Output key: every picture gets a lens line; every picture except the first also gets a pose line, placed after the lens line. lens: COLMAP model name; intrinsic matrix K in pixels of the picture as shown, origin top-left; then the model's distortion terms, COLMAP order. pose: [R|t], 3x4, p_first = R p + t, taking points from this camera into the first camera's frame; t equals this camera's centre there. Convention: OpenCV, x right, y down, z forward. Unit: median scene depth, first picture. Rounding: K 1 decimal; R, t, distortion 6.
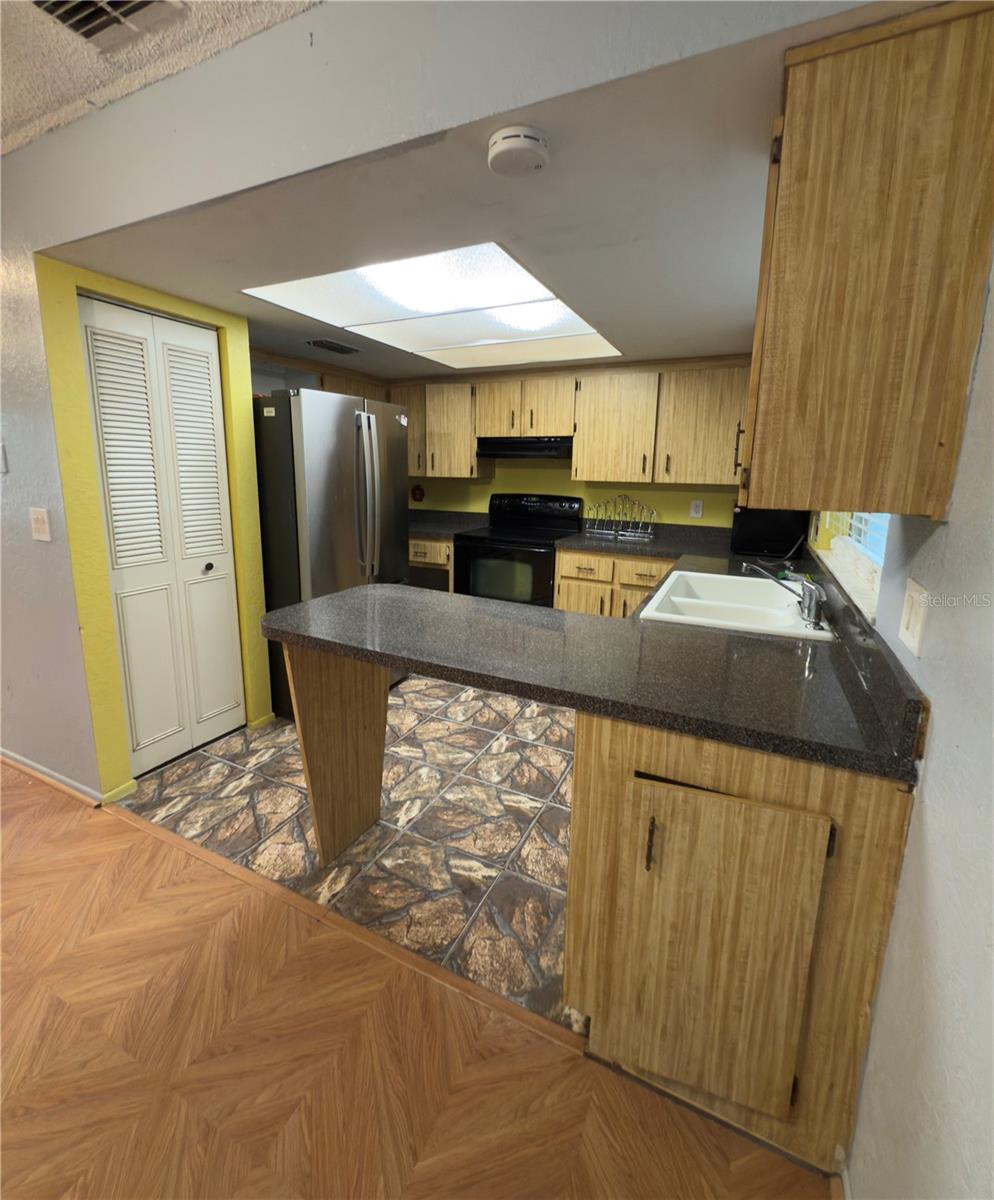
lens RADIAL K [[521.5, 0, 496.1], [0, 521.5, 572.7], [0, 0, 1]] dist [0.001014, -0.000564]
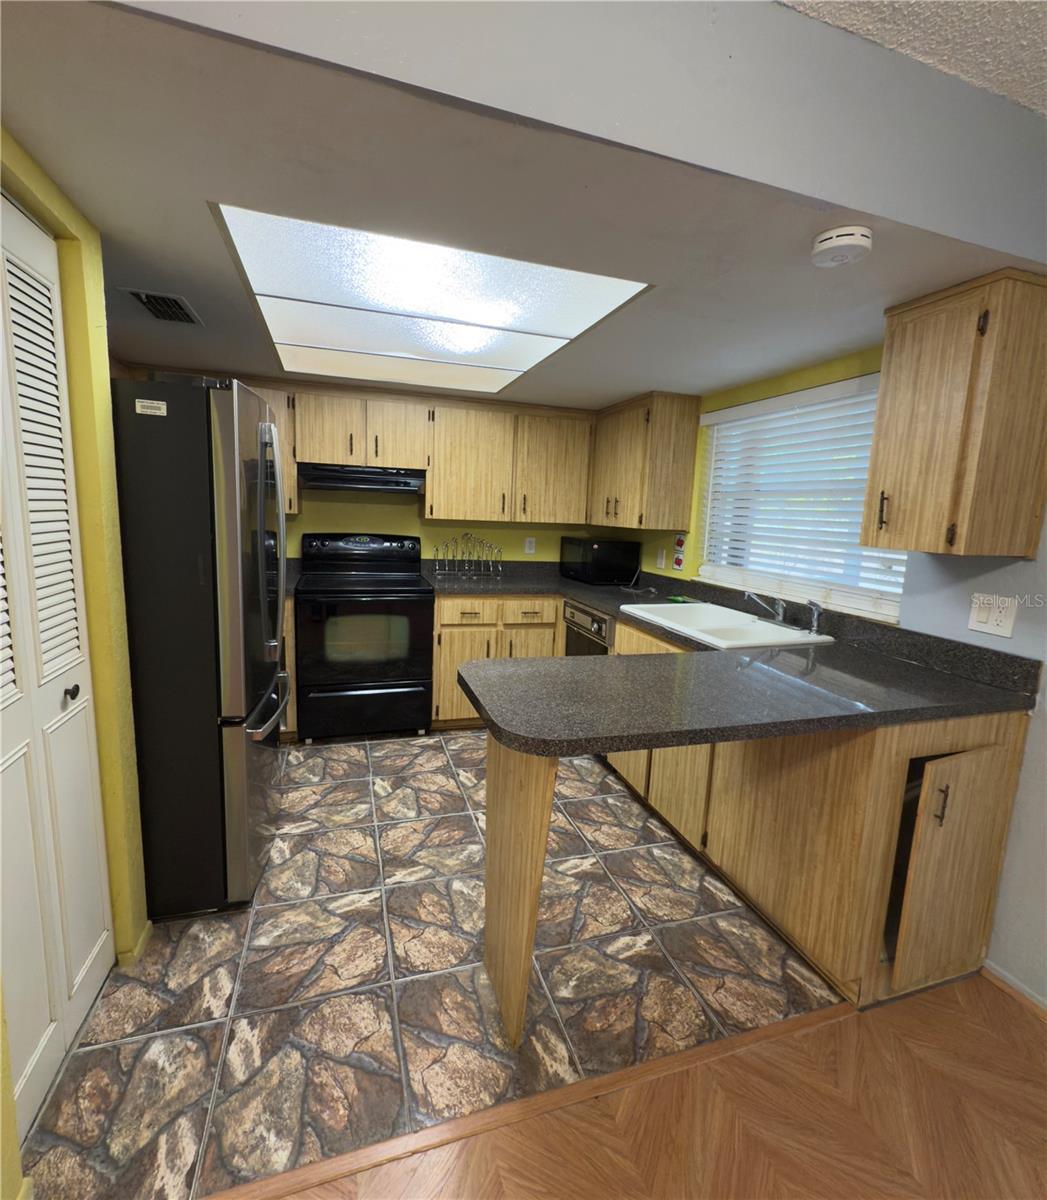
lens RADIAL K [[551.9, 0, 523.5], [0, 551.9, 600.0], [0, 0, 1]] dist [0.001812, -0.001196]
pose [[0.719076, -0.099388, 0.687787, -0.495016], [0.106746, 0.993771, 0.032001, -0.059601], [-0.686684, 0.050407, 0.725207, 0.238175]]
